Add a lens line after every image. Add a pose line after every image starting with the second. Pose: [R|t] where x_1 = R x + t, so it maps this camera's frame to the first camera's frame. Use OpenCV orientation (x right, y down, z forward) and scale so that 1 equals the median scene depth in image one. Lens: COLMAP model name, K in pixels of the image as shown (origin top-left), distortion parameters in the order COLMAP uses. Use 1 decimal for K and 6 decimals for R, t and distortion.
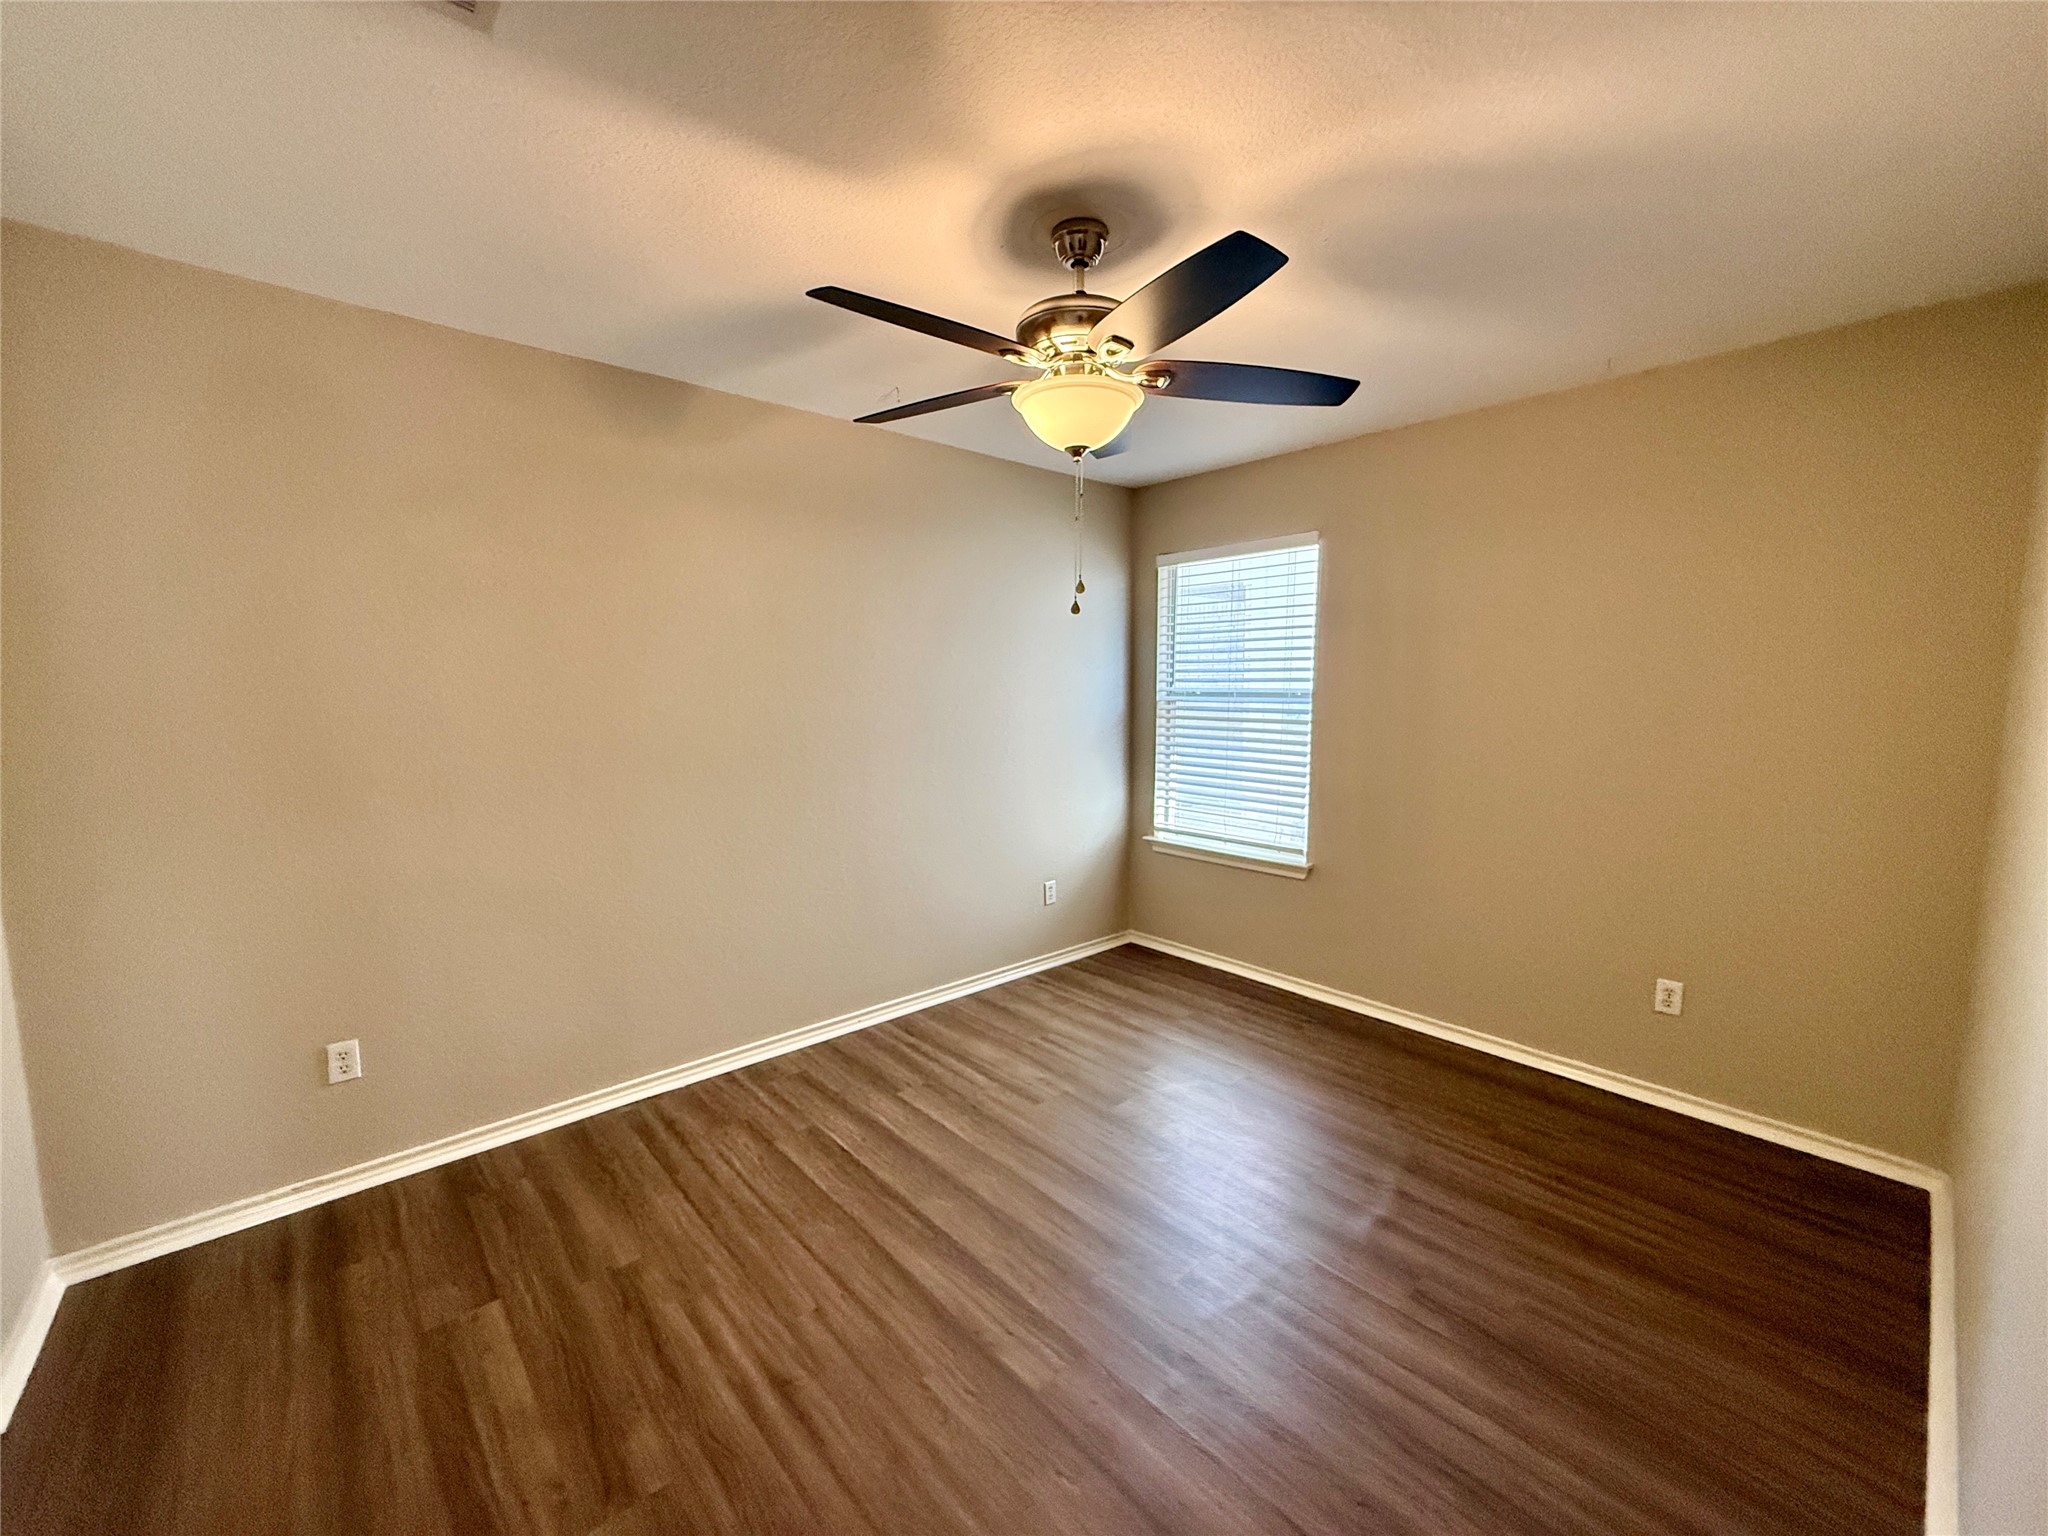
lens RADIAL K [[813.1, 0, 1022.7], [0, 813.1, 771.3], [0, 0, 1]] dist [0.001081, 0.000428]
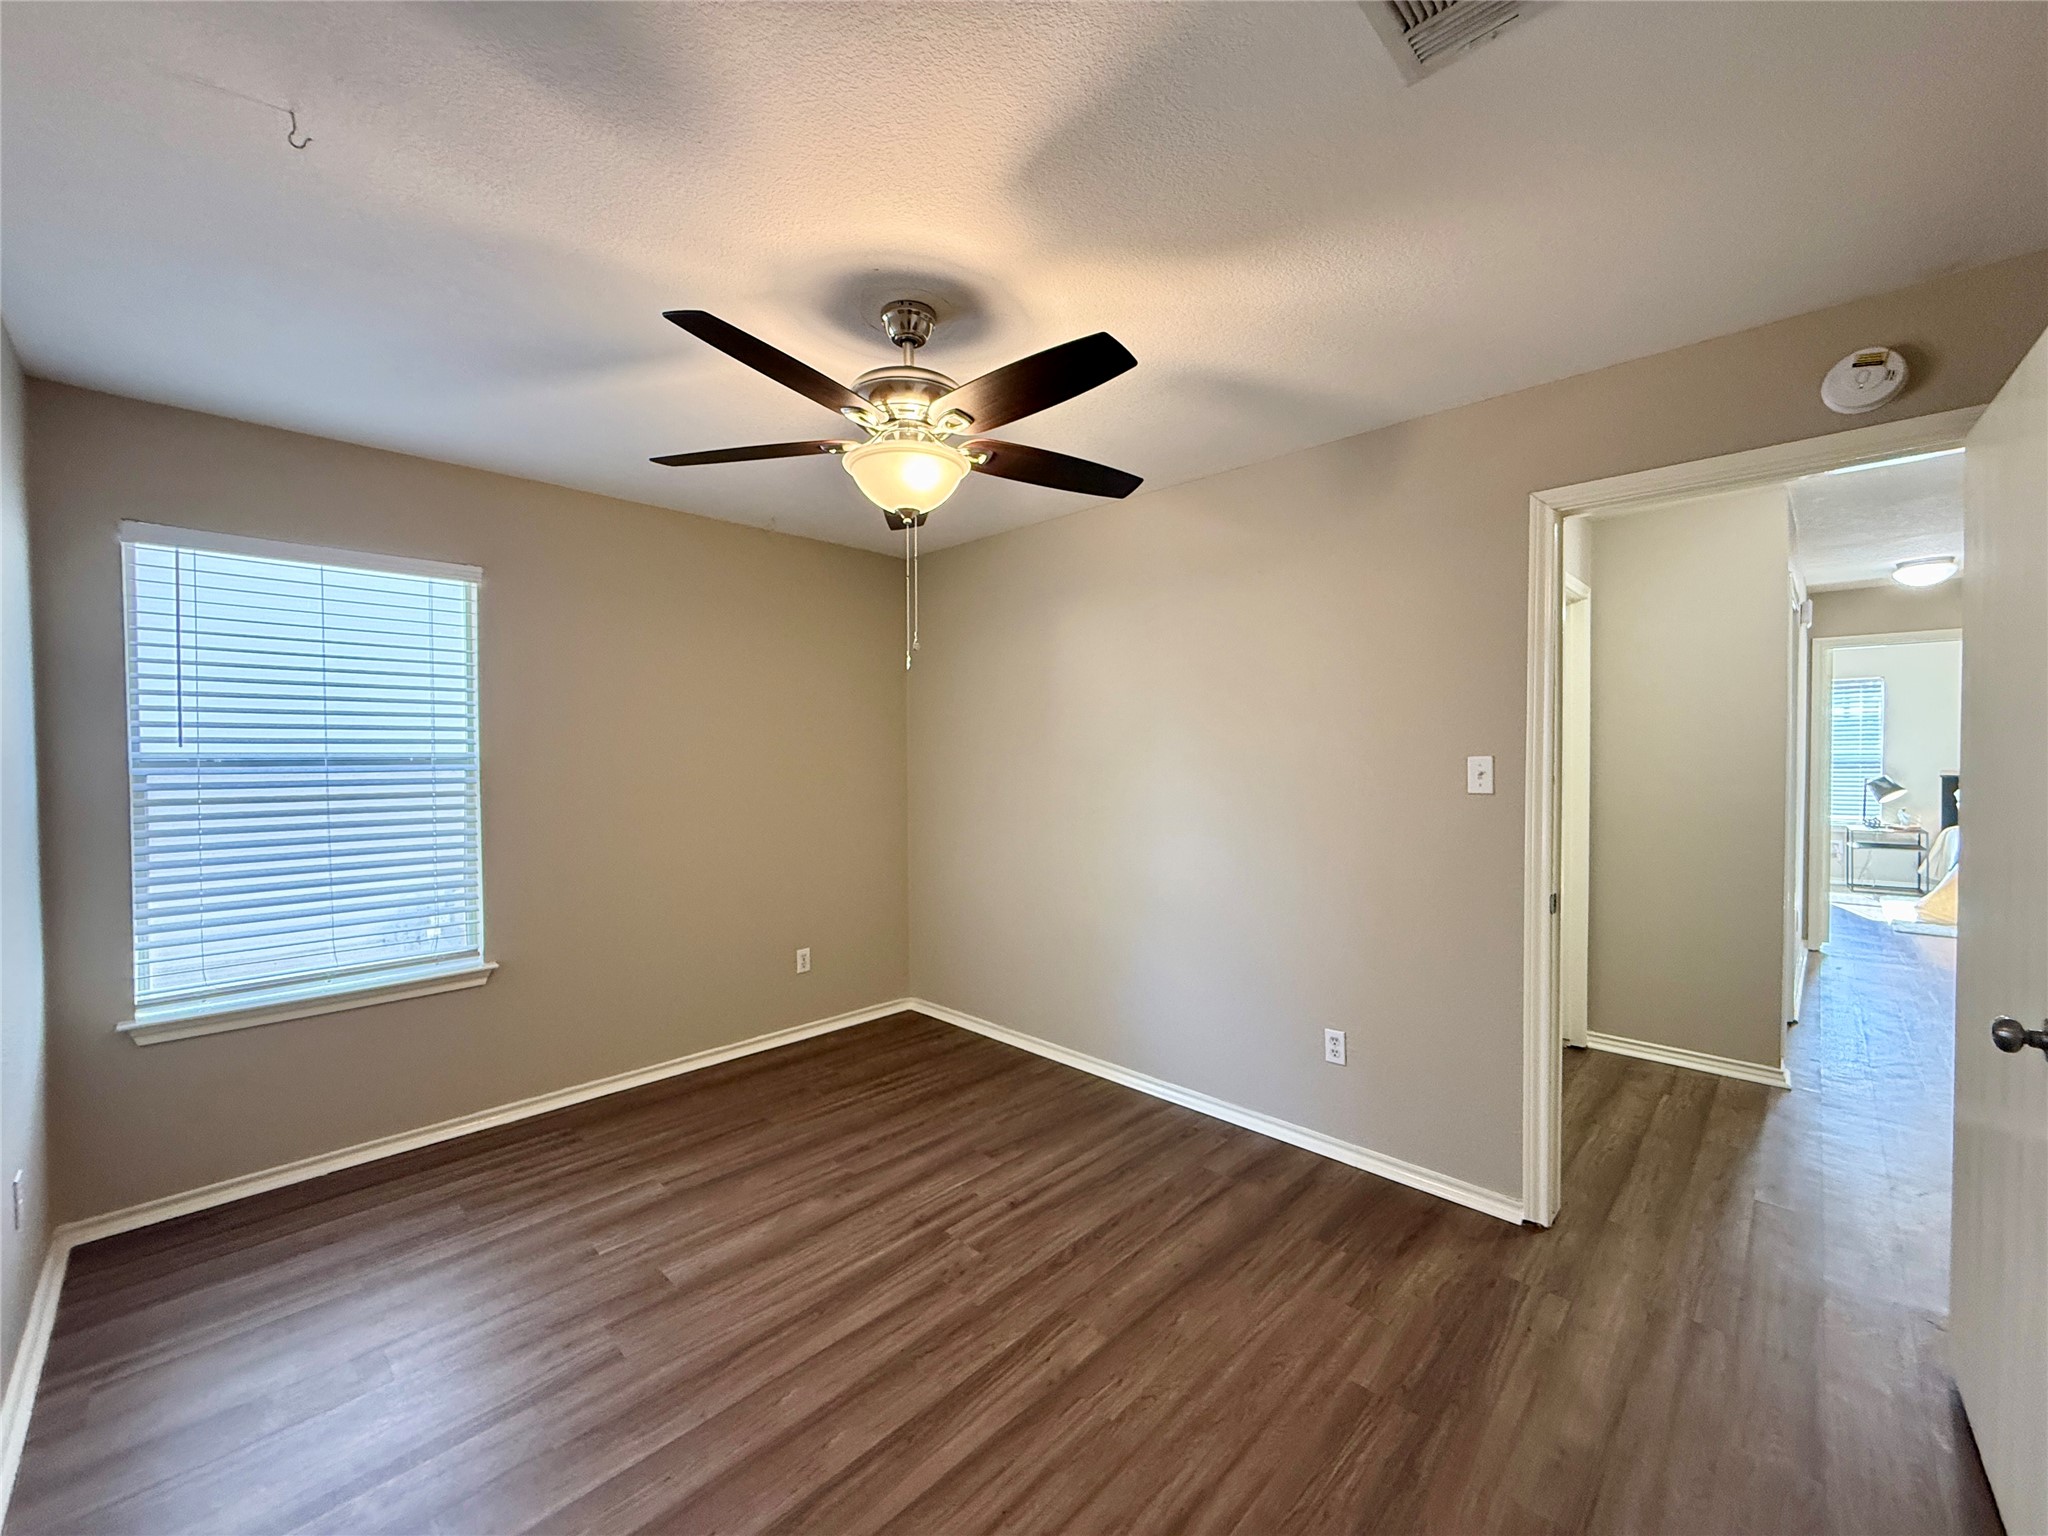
lens RADIAL K [[813.1, 0, 1022.7], [0, 813.1, 771.3], [0, 0, 1]] dist [0.001081, 0.000428]
pose [[-0.070384, -0.020492, 0.997309, -0.690113], [0.111220, 0.993394, 0.028261, -0.058739], [-0.991300, 0.112910, -0.067640, 0.679238]]
